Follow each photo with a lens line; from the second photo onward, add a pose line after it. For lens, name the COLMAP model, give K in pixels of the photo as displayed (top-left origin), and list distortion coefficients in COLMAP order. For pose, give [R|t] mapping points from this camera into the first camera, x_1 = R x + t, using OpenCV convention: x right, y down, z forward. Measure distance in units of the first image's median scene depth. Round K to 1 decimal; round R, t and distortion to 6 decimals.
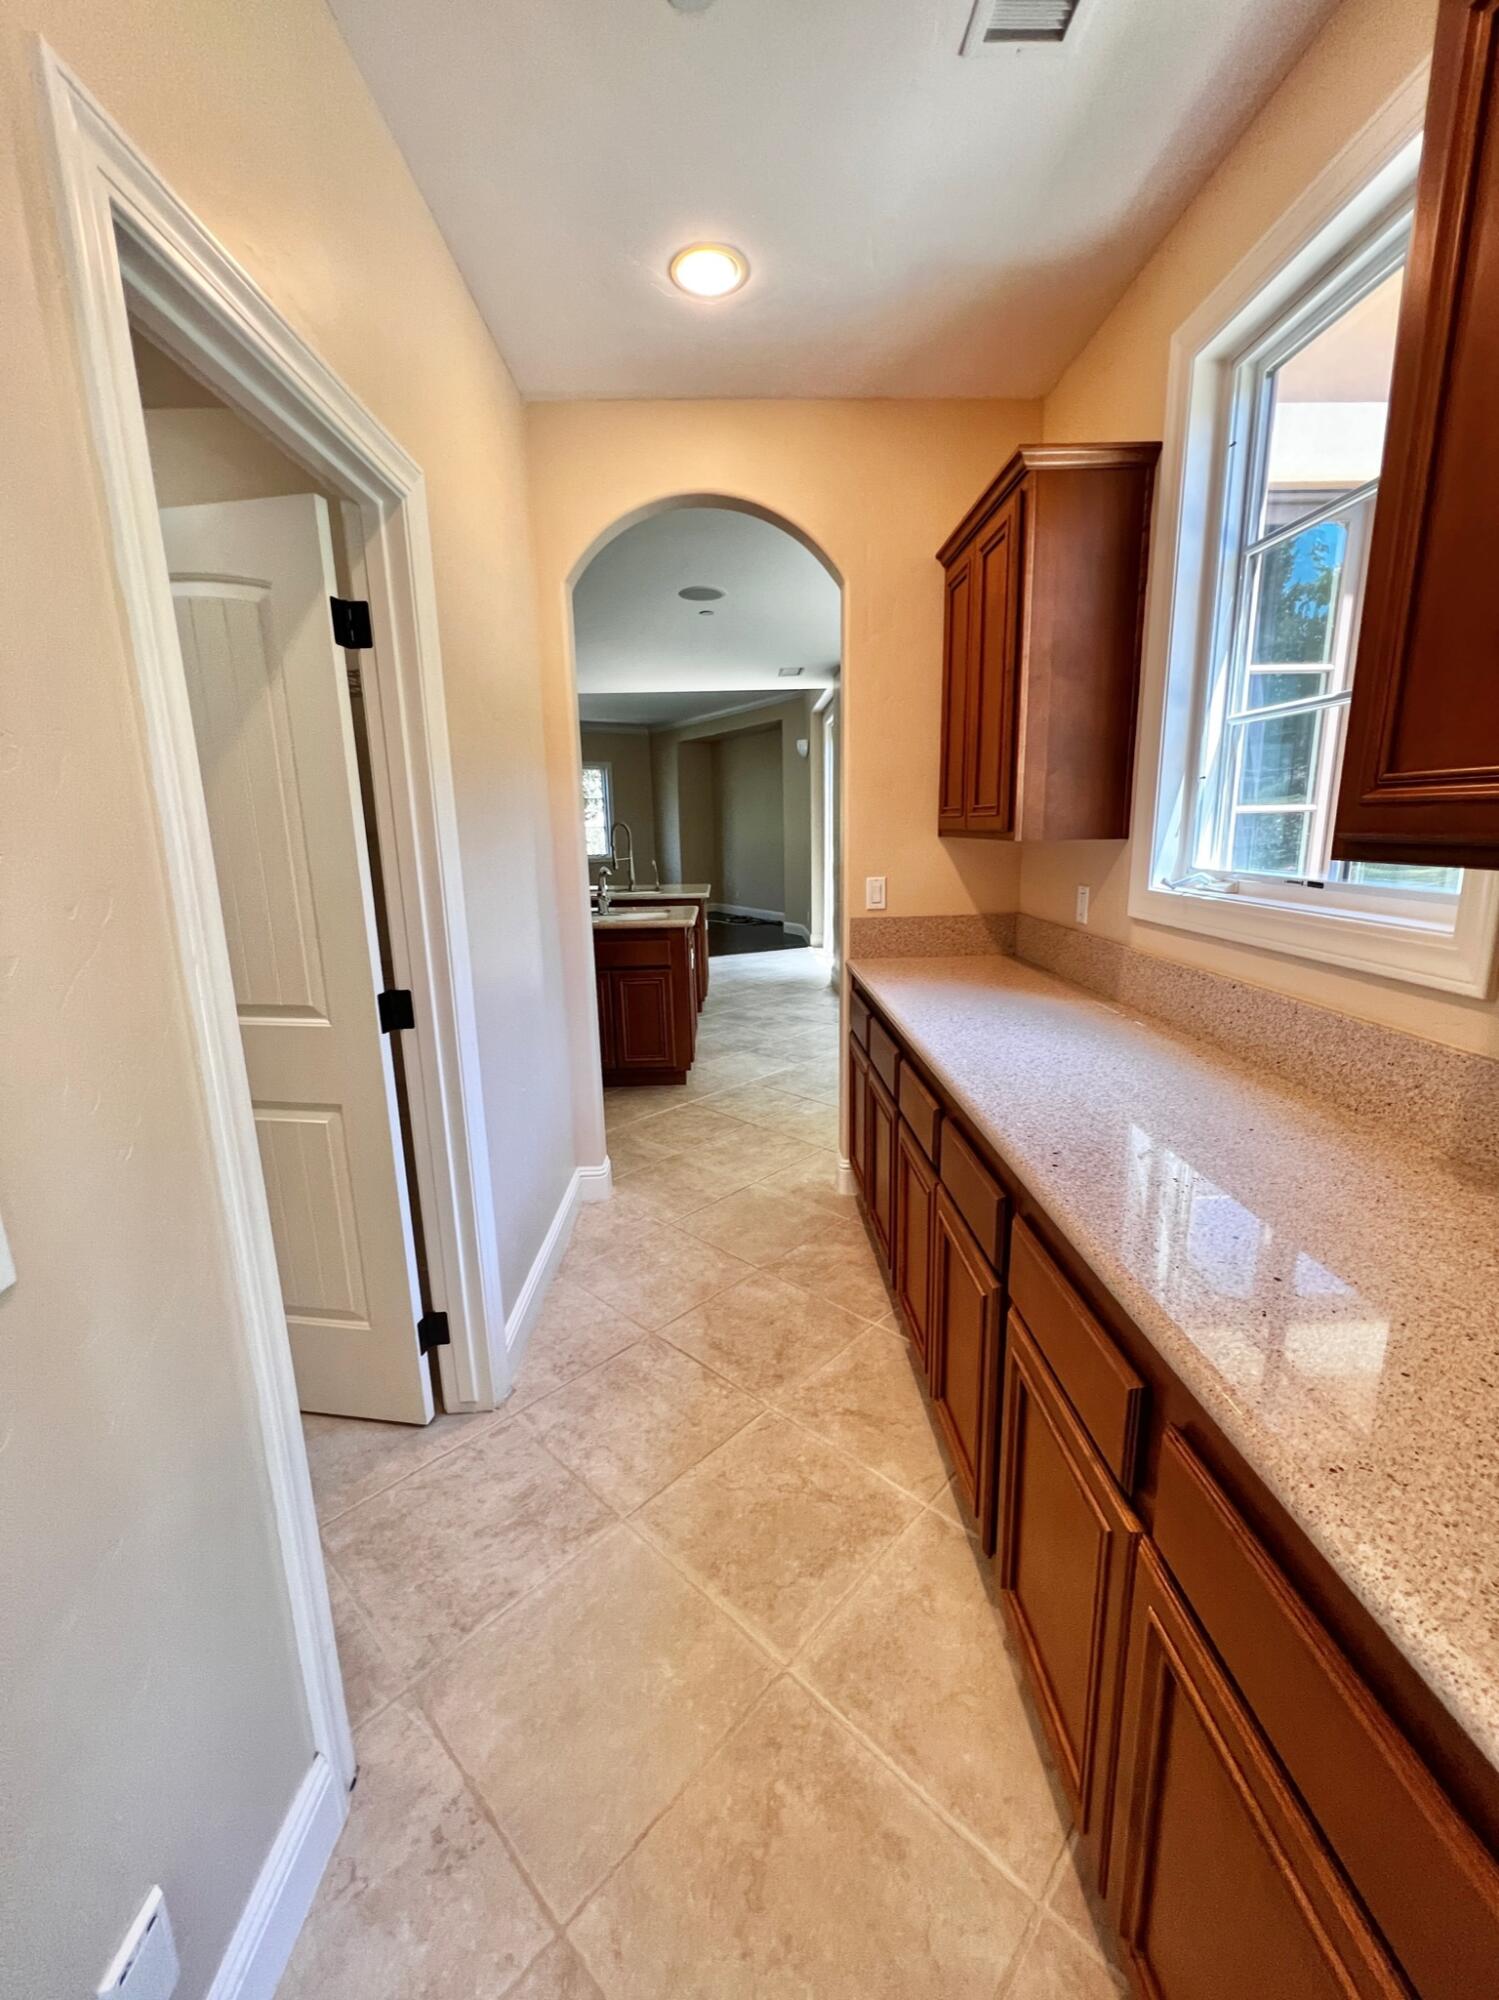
lens RADIAL K [[807.7, 0, 755.0], [0, 807.7, 994.5], [0, 0, 1]] dist [-0.005240, 0.002017]
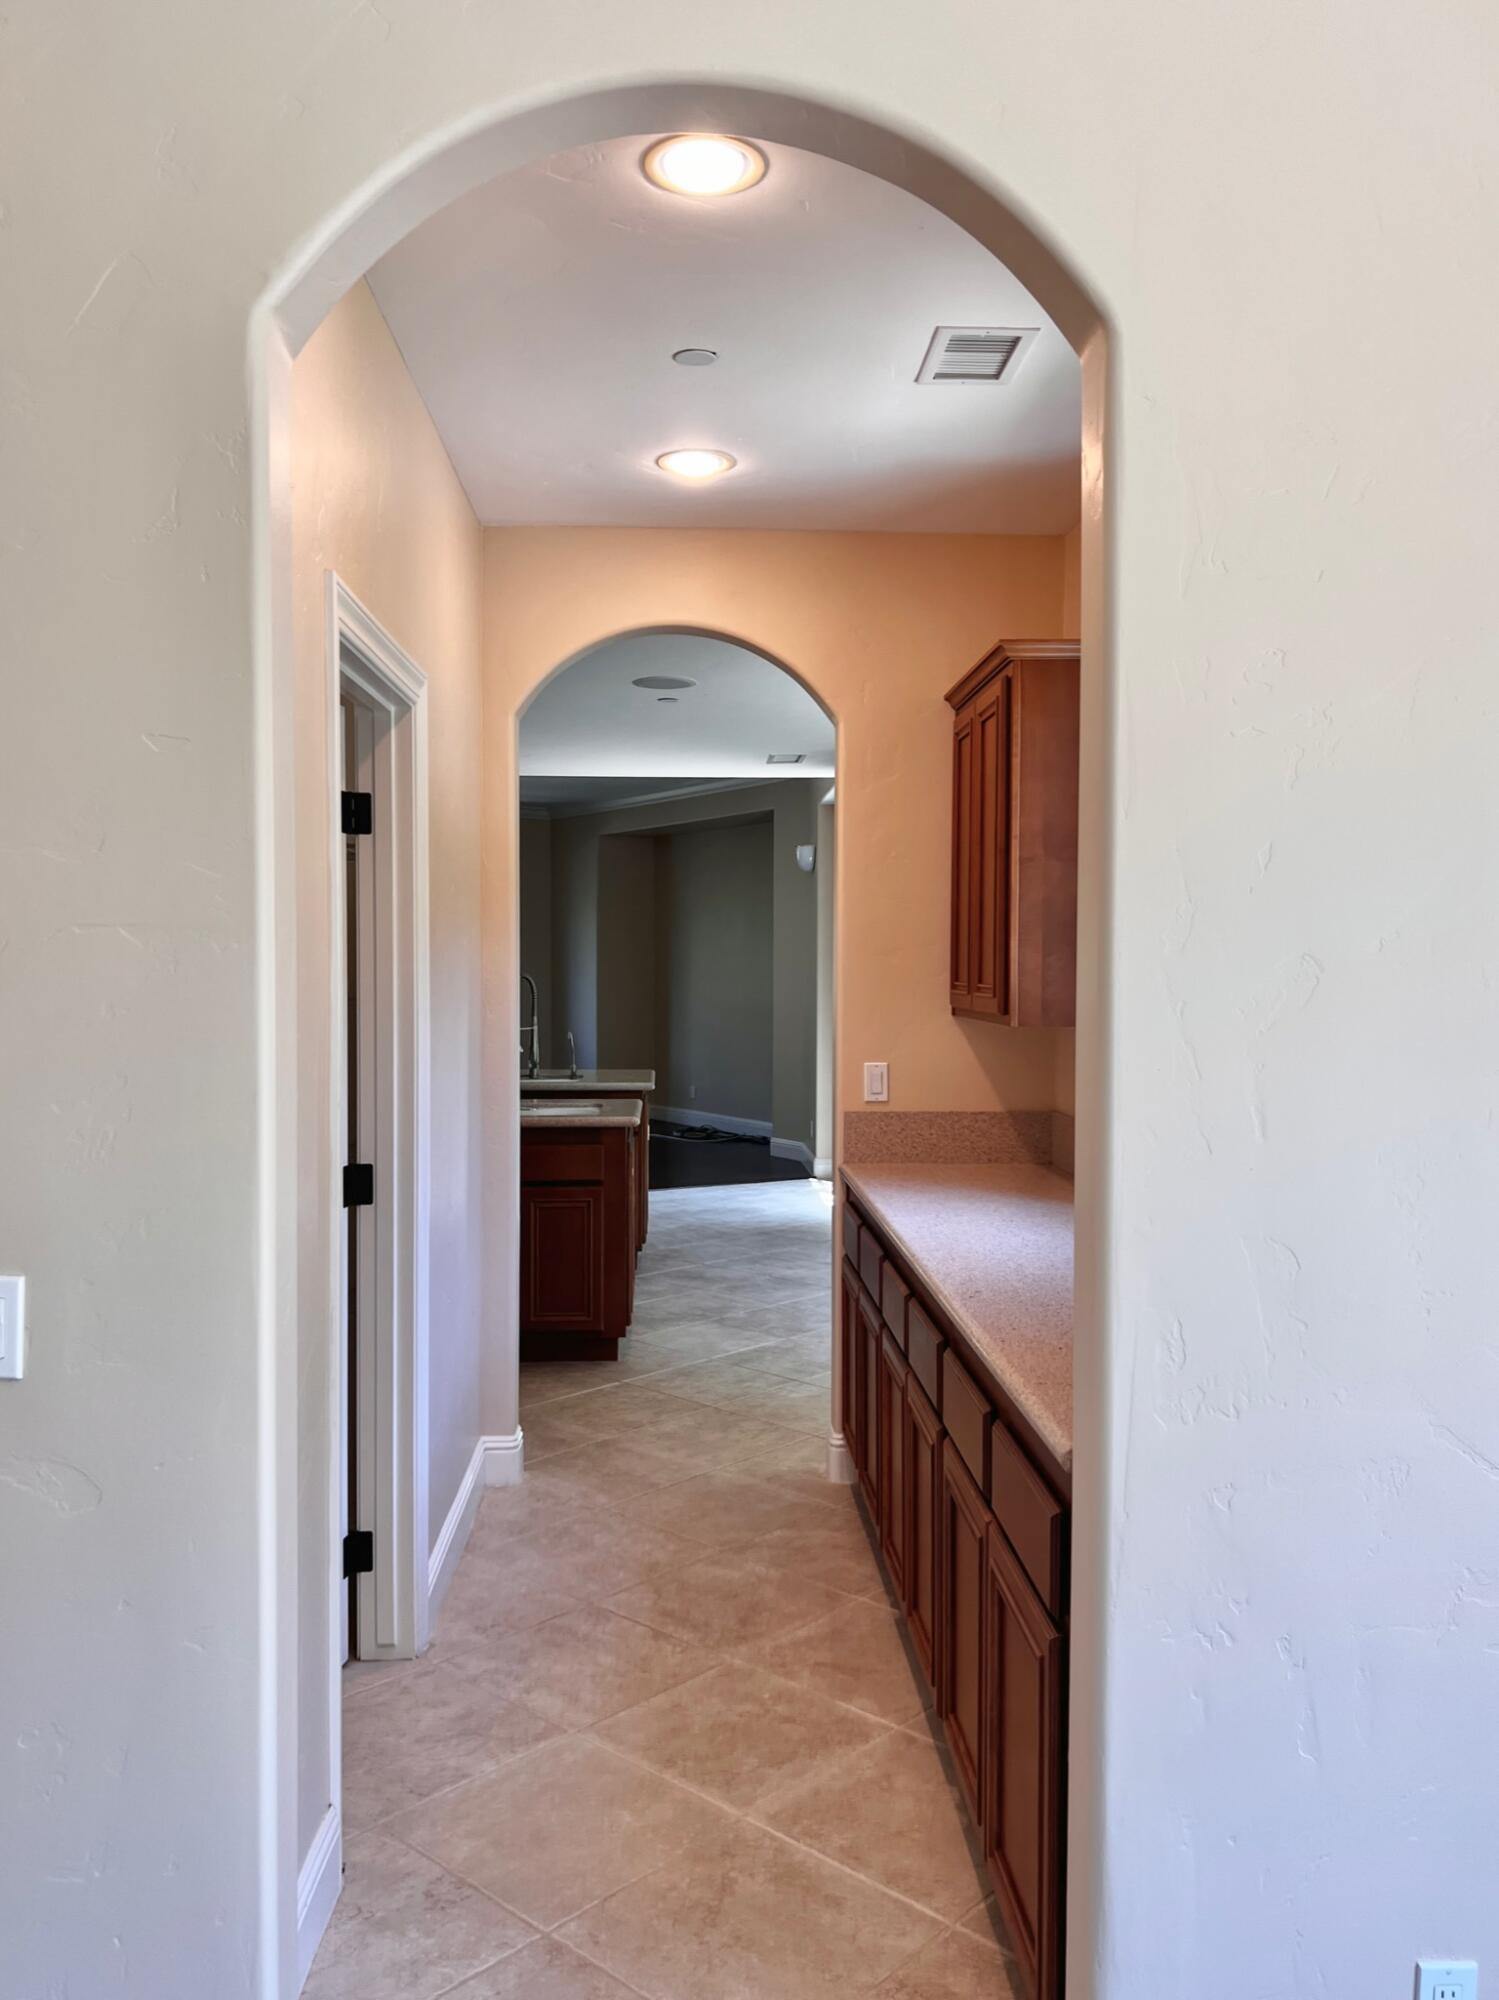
lens RADIAL K [[1578.3, 0, 751.1], [0, 1578.3, 1008.8], [0, 0, 1]] dist [0.057986, -0.075331]
pose [[0.999562, 0.023668, 0.017746, -0.006563], [-0.020128, 0.983760, -0.178358, 0.113305], [-0.021680, 0.177923, 0.983806, -0.741433]]
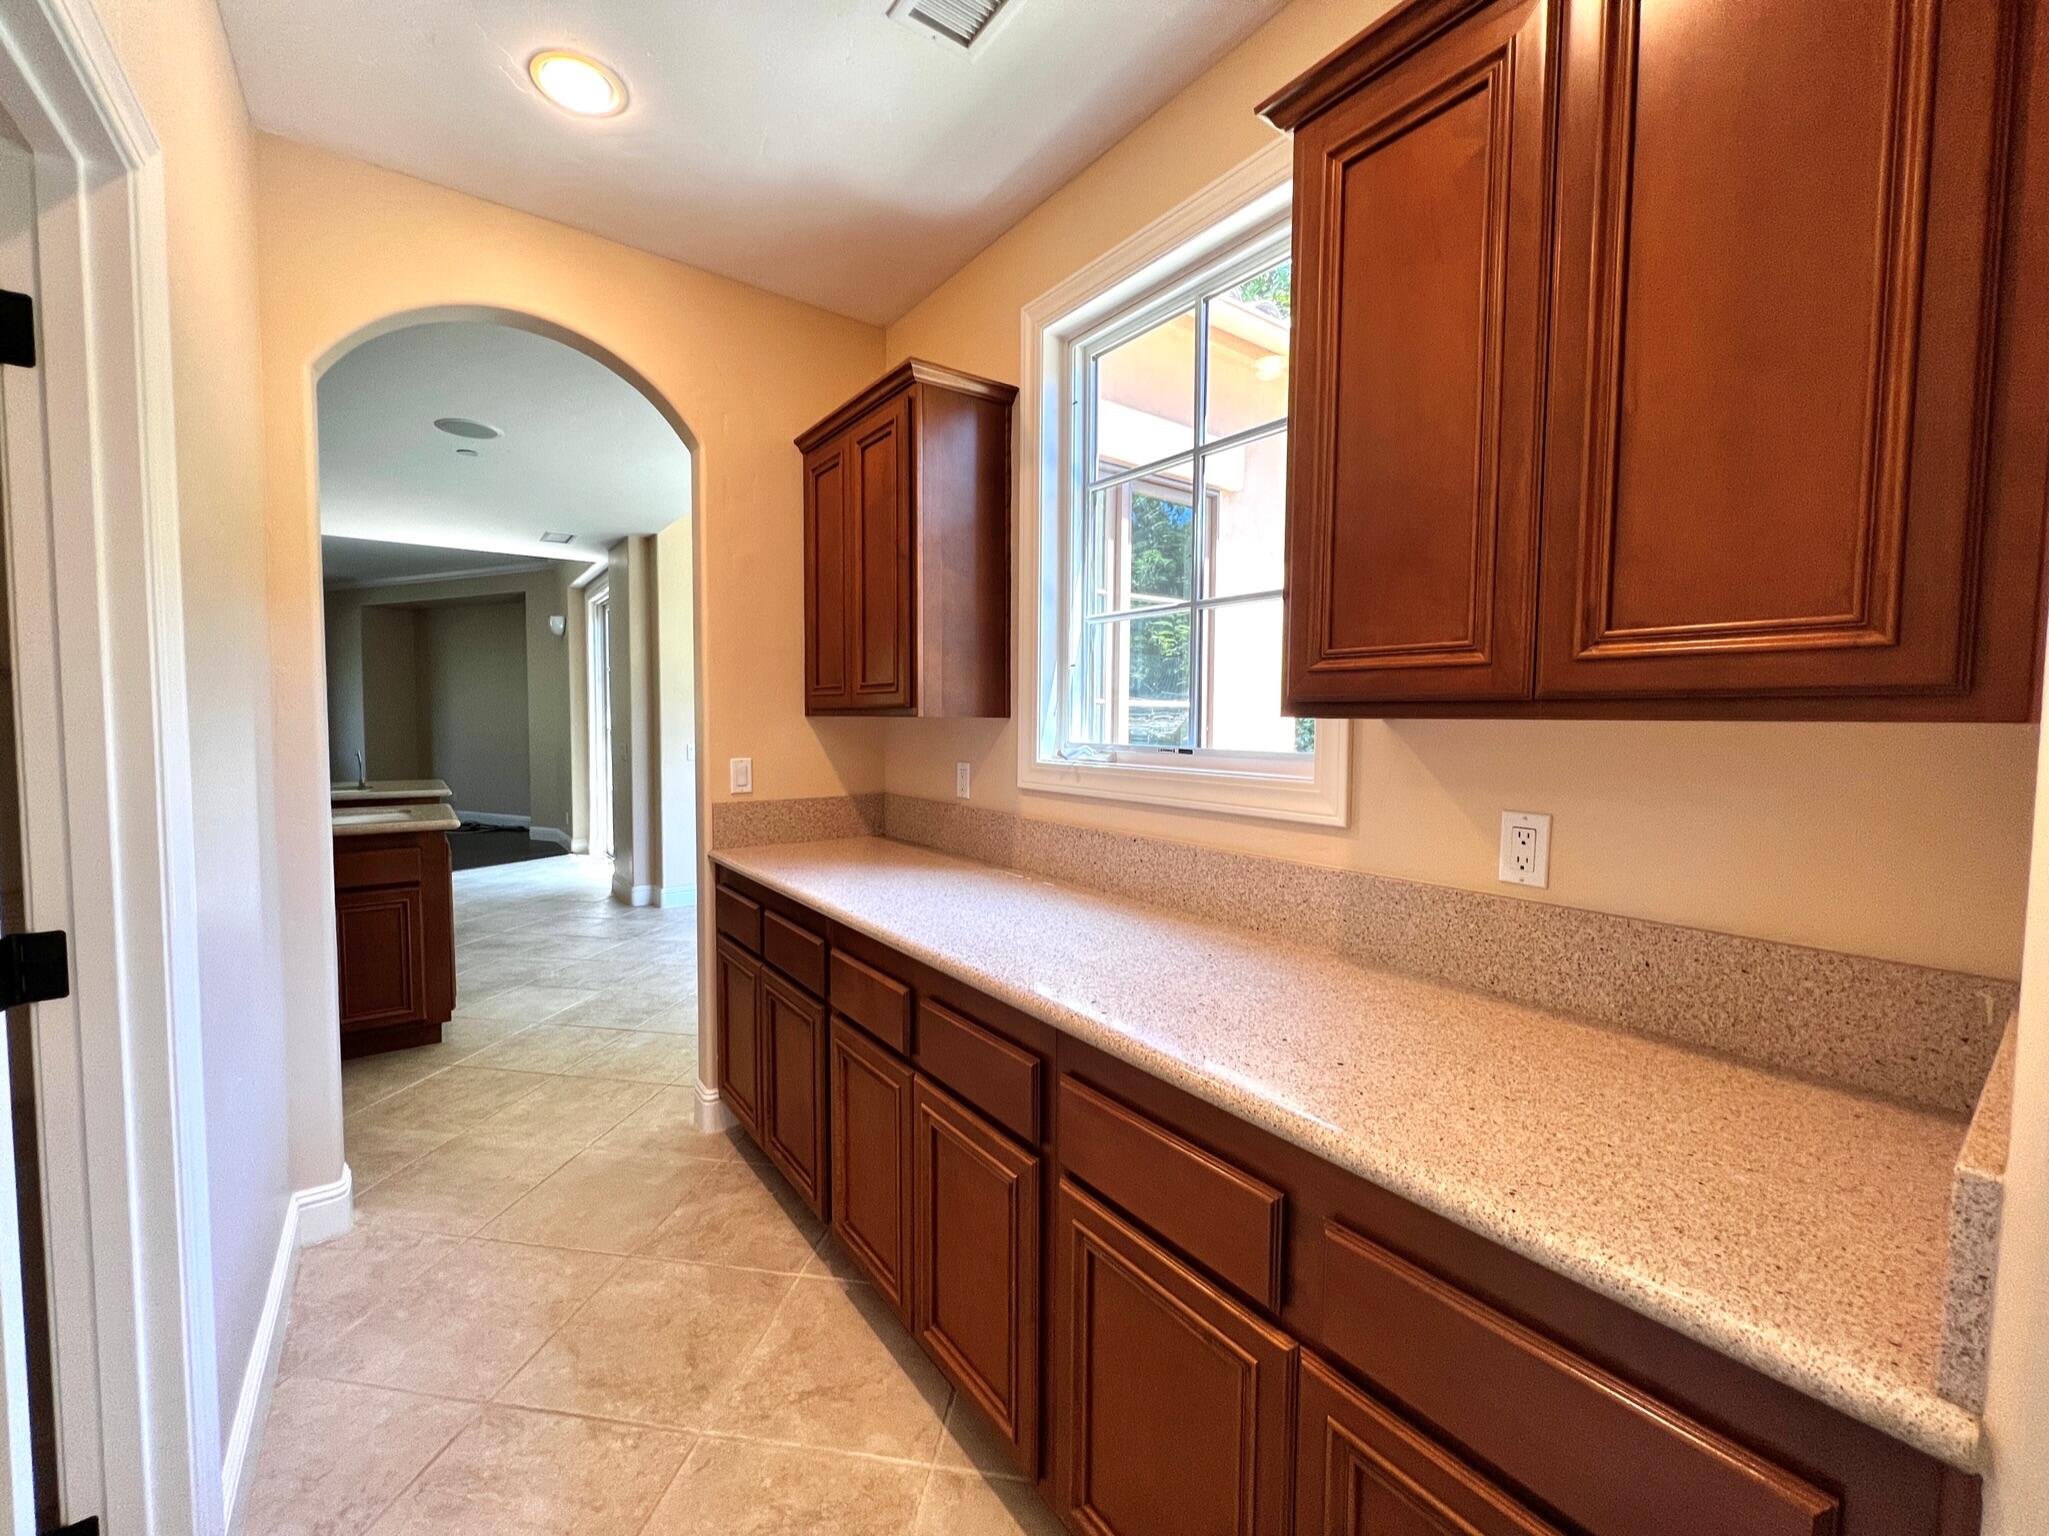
lens RADIAL K [[827.5, 0, 1020.3], [0, 827.5, 761.7], [0, 0, 1]] dist [-0.005240, 0.002017]
pose [[0.822267, -0.003594, 0.569090, -0.159205], [0.094824, 0.986867, -0.130776, 0.013751], [-0.561146, 0.161497, 0.811809, 0.086414]]
